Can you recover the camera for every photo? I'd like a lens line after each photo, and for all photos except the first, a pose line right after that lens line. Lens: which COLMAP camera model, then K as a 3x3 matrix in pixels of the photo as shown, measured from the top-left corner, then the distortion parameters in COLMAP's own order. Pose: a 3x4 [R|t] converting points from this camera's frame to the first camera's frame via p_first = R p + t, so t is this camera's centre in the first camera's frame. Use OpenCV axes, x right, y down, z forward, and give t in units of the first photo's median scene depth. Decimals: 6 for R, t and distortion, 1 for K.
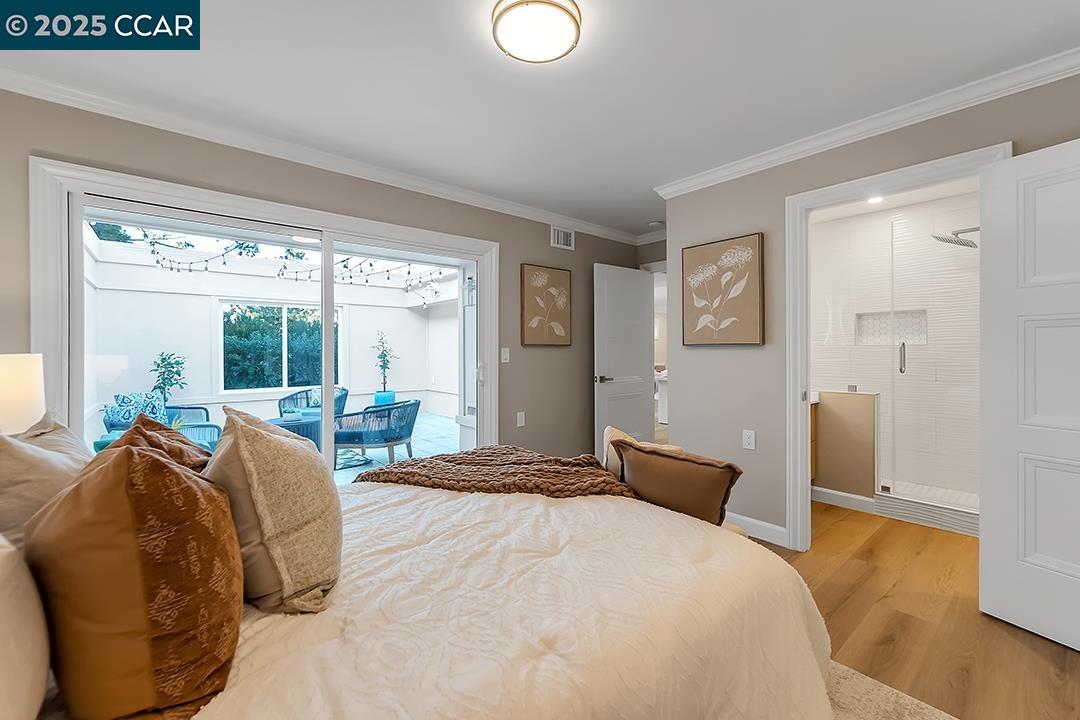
lens RADIAL K [[441.0, 0, 544.3], [0, 441.0, 349.4], [0, 0, 1]] dist [-0.000104, -0.000300]
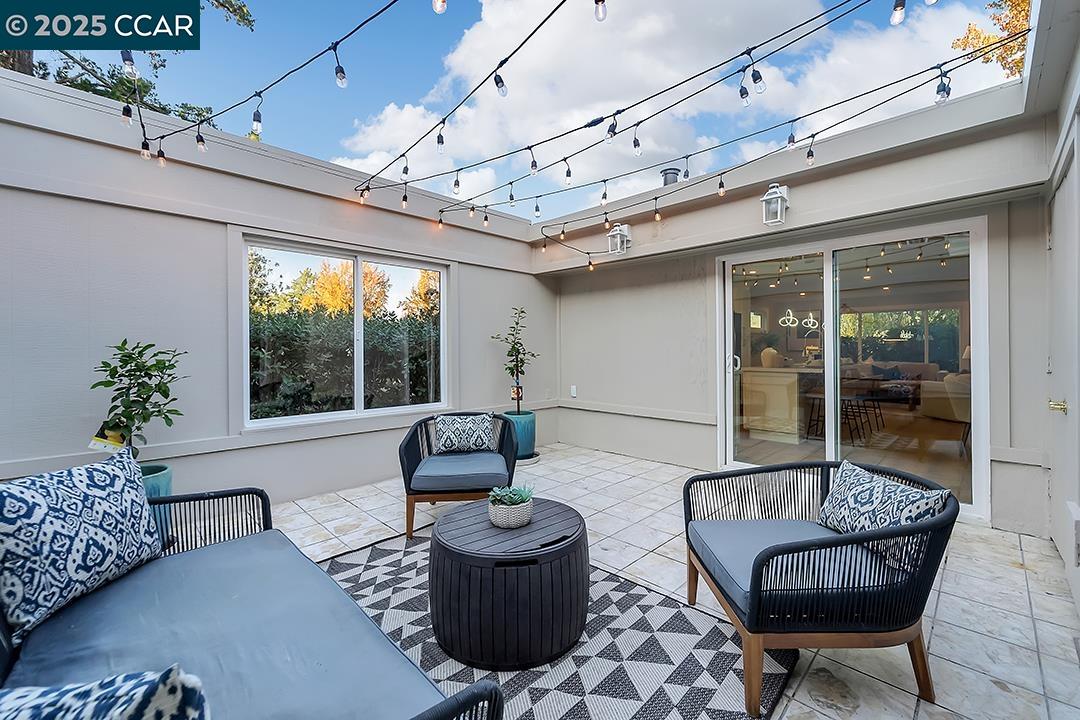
lens RADIAL K [[441.0, 0, 544.3], [0, 441.0, 349.4], [0, 0, 1]] dist [-0.000104, -0.000300]
pose [[0.996076, 0.000170, 0.088507, -0.497426], [-0.000119, 1.000000, -0.000586, 0.015080], [-0.088507, 0.000573, 0.996075, 0.539484]]
